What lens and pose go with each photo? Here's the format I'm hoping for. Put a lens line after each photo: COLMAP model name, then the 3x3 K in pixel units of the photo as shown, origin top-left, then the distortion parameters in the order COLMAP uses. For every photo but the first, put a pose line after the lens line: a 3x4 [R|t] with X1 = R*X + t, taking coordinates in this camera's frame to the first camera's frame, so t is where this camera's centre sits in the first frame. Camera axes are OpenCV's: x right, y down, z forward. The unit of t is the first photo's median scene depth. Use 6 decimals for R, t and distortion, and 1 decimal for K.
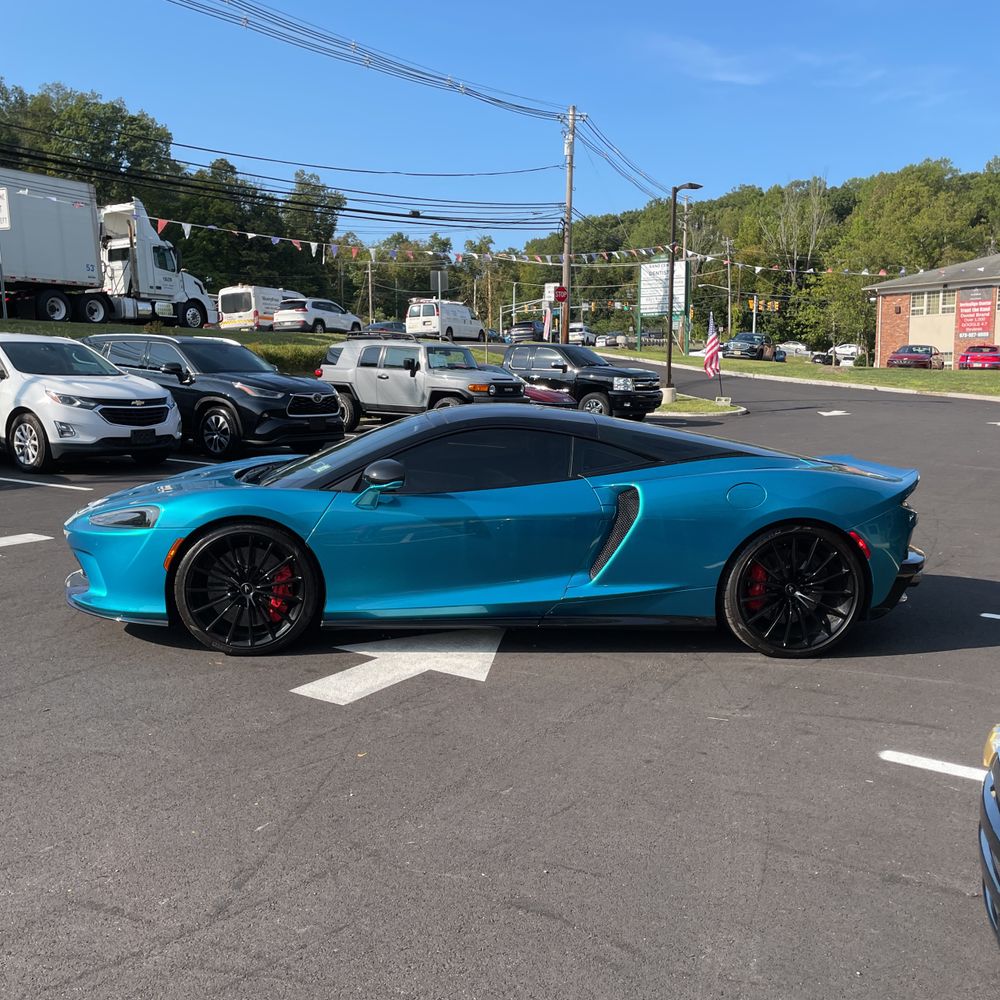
lens RADIAL K [[1009.5, 0, 490.4], [0, 1009.5, 500.9], [0, 0, 1]] dist [0.093875, -0.130958]
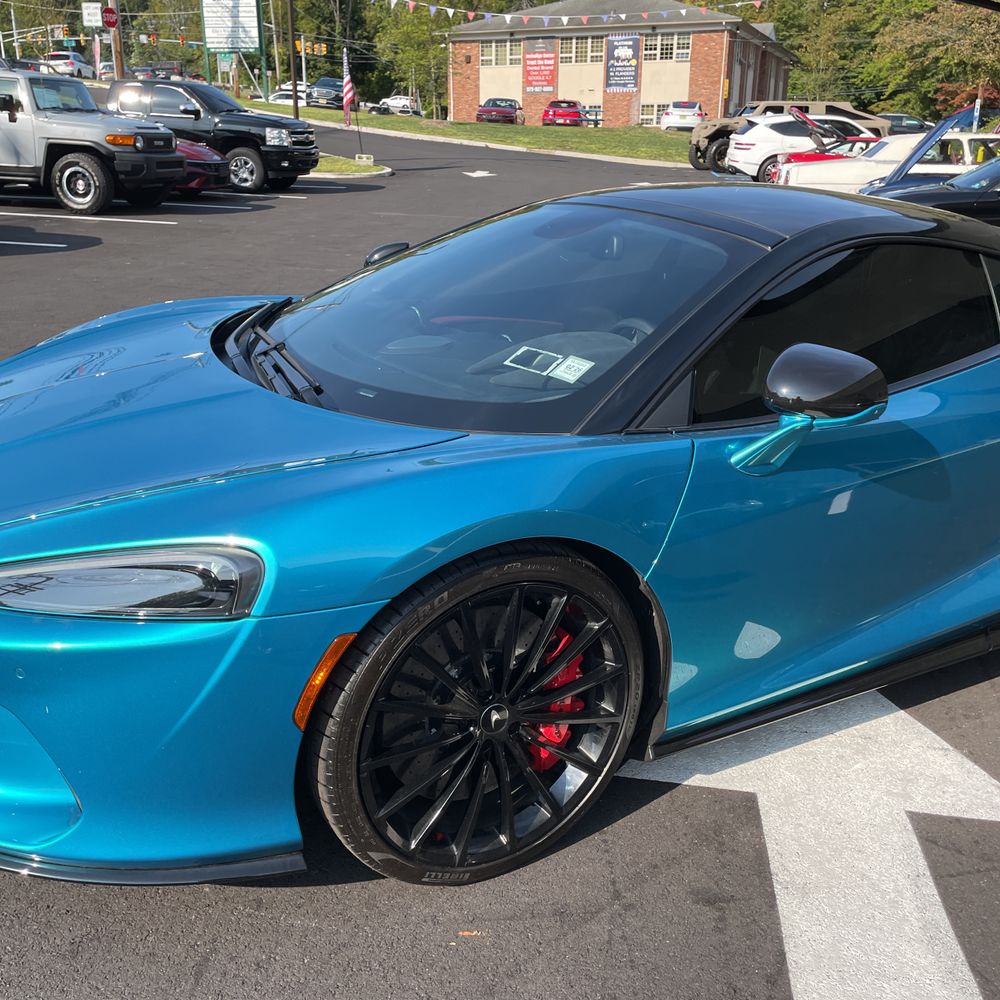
lens RADIAL K [[1009.5, 0, 490.4], [0, 1009.5, 500.9], [0, 0, 1]] dist [0.093875, -0.130958]
pose [[0.905059, -0.136361, 0.402833, -0.072805], [0.042195, 0.971321, 0.233997, -0.014921], [-0.423189, -0.194784, 0.884856, 0.131474]]
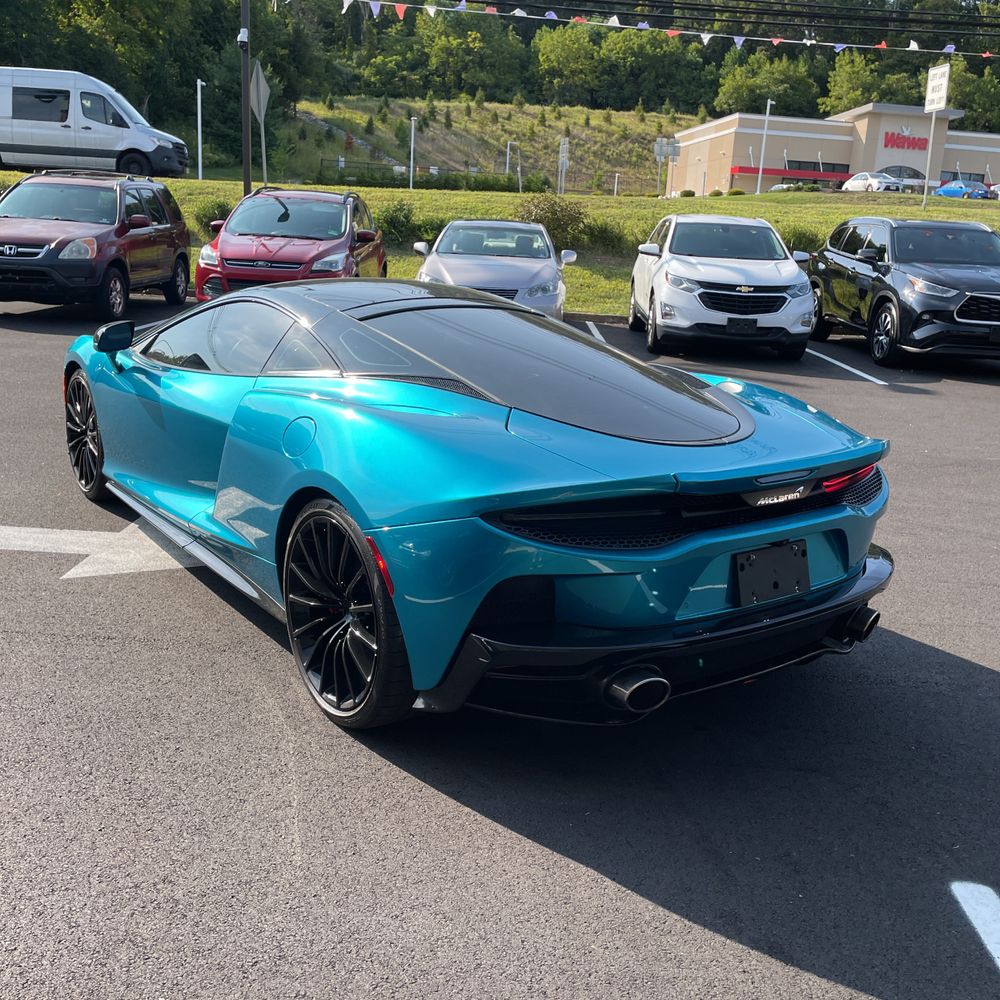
lens RADIAL K [[1015.8, 0, 500.0], [0, 1015.8, 500.0], [0, 0, 1]] dist [0.074733, -0.109395]
pose [[0.518550, 0.231021, -0.823247, 0.164169], [-0.153380, 0.972323, 0.176243, -0.018689], [0.841178, 0.034879, 0.539632, 0.151098]]
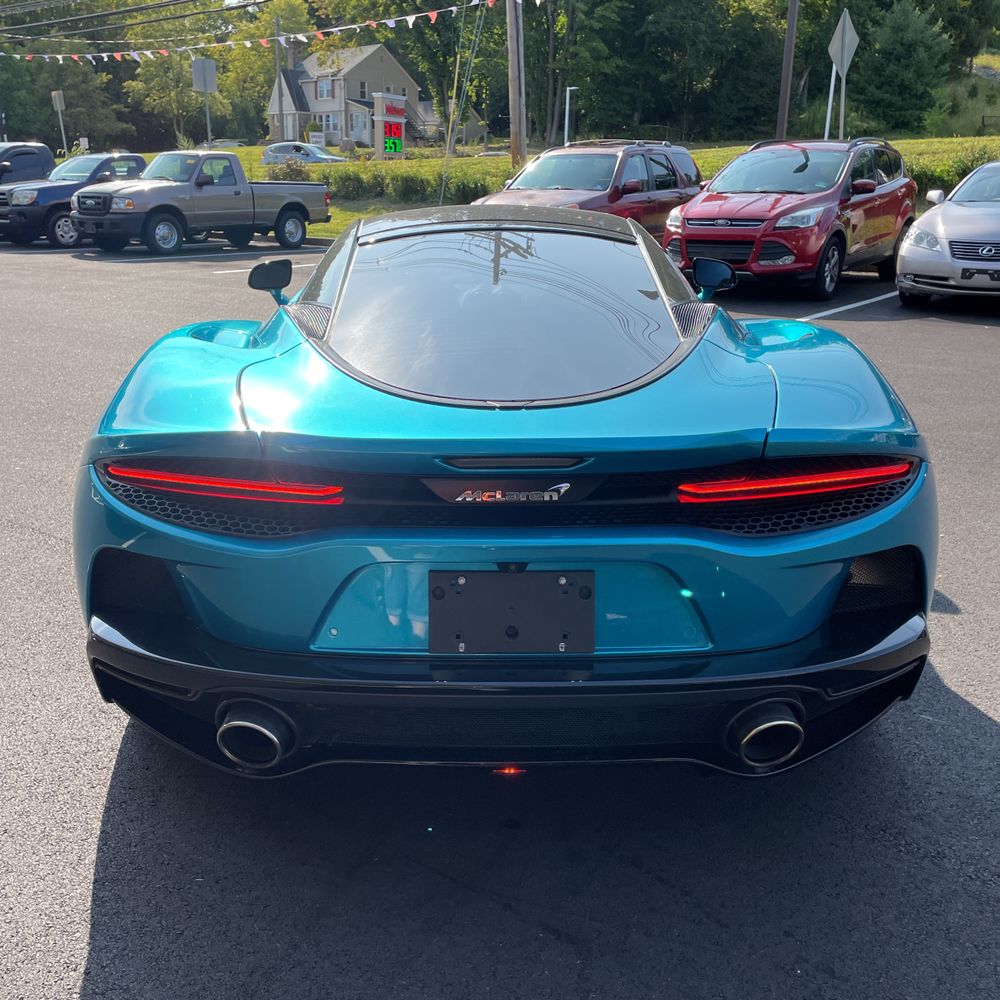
lens RADIAL K [[1009.5, 0, 490.4], [0, 1009.5, 500.9], [0, 0, 1]] dist [0.093875, -0.130958]
pose [[-0.084731, 0.277969, -0.956846, 0.154773], [-0.133311, 0.948503, 0.287351, -0.023221], [0.987446, 0.151905, -0.043312, 0.237645]]
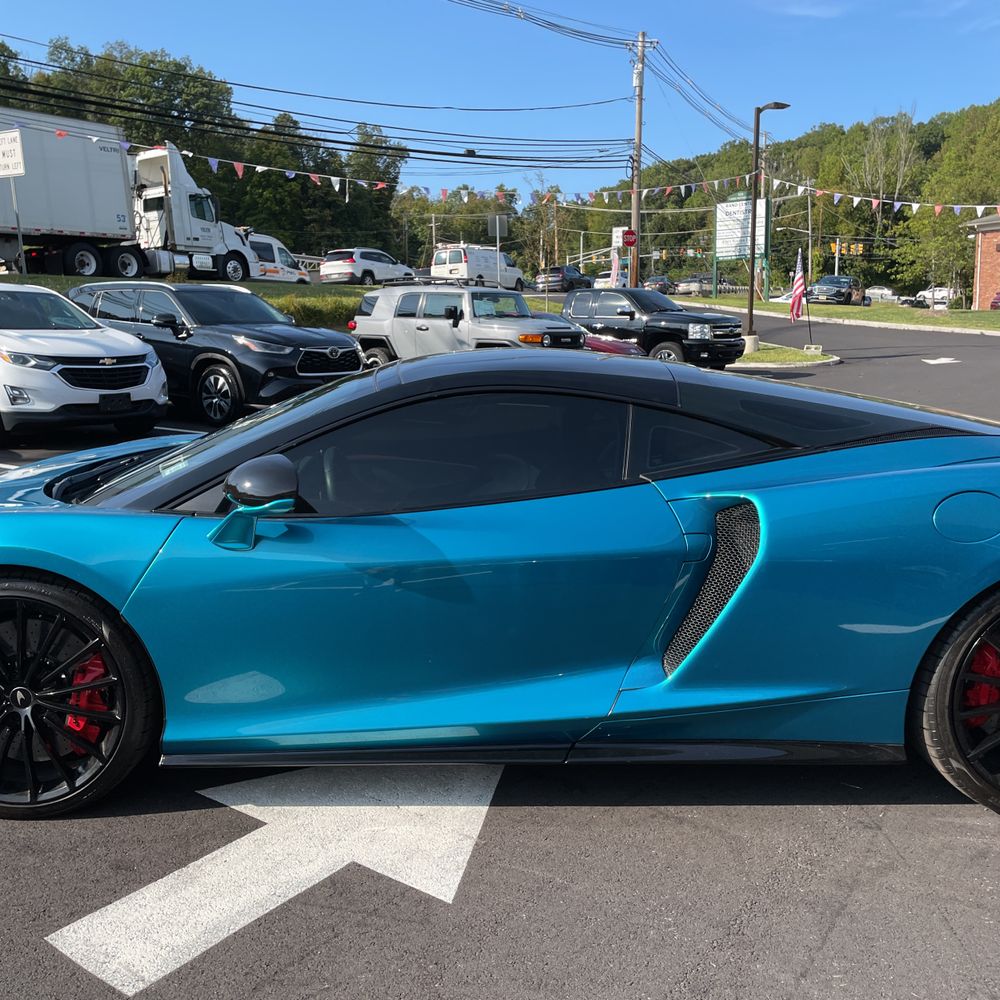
lens RADIAL K [[1009.5, 0, 490.4], [0, 1009.5, 500.9], [0, 0, 1]] dist [0.093875, -0.130958]
pose [[0.997572, -0.007393, -0.069256, 0.008975], [0.010360, 0.999039, 0.042588, -0.007322], [0.068874, -0.043203, 0.996689, 0.091883]]
